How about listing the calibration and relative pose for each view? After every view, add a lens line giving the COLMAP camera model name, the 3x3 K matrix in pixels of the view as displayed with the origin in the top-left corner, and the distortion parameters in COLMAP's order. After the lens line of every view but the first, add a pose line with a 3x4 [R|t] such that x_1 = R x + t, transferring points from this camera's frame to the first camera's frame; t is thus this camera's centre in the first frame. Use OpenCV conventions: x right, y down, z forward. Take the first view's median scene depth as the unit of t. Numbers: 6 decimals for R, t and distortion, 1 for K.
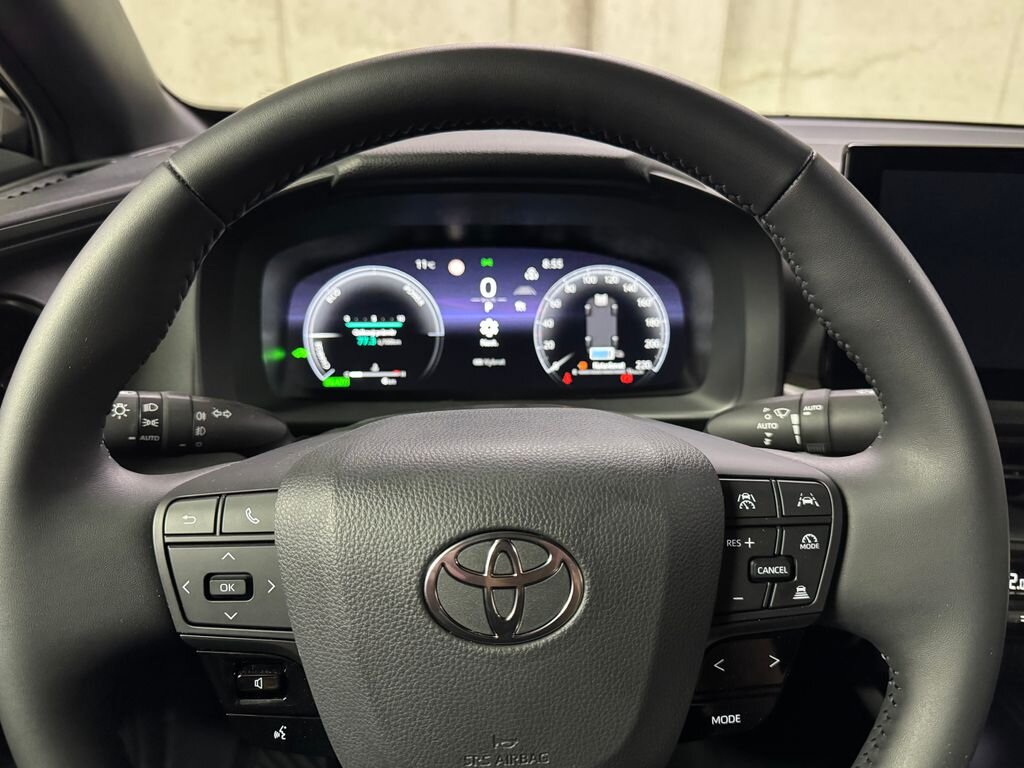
lens RADIAL K [[767.5, 0, 505.0], [0, 767.5, 376.1], [0, 0, 1]] dist [-0.020019, 0.000988]
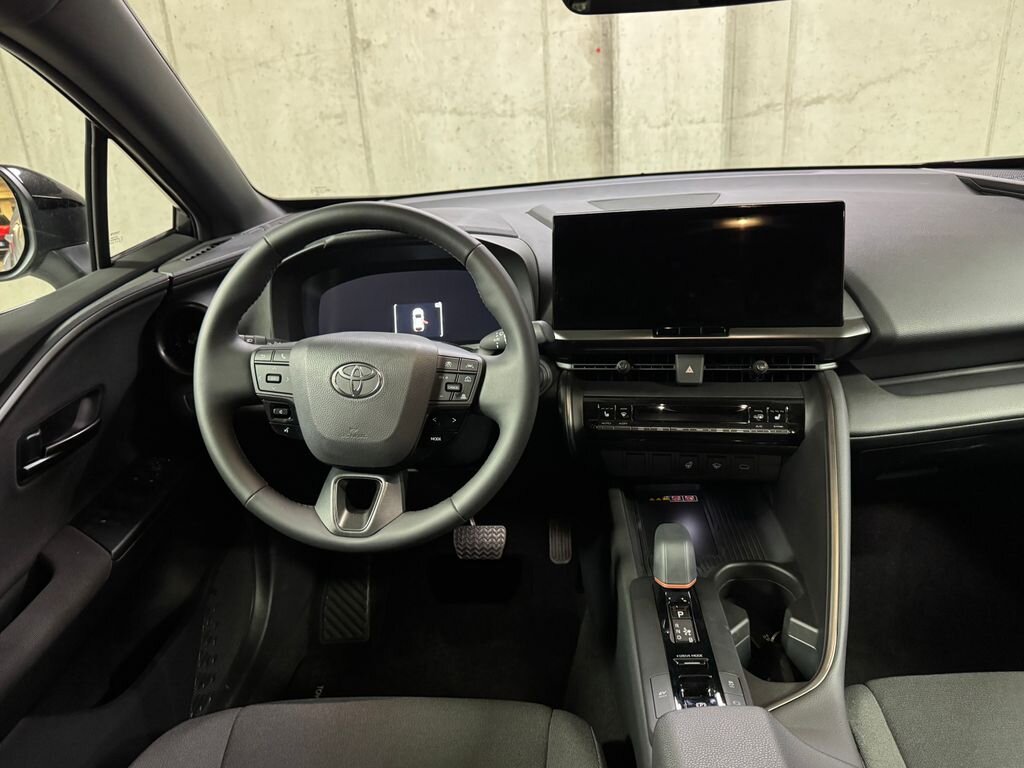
lens RADIAL K [[785.1, 0, 514.7], [0, 785.1, 388.3], [0, 0, 1]] dist [0.019115, -0.029187]
pose [[0.990533, -0.037854, -0.131952, 0.479212], [0.034242, 0.998977, -0.029543, 0.199041], [0.132936, 0.024746, 0.990816, -0.952431]]
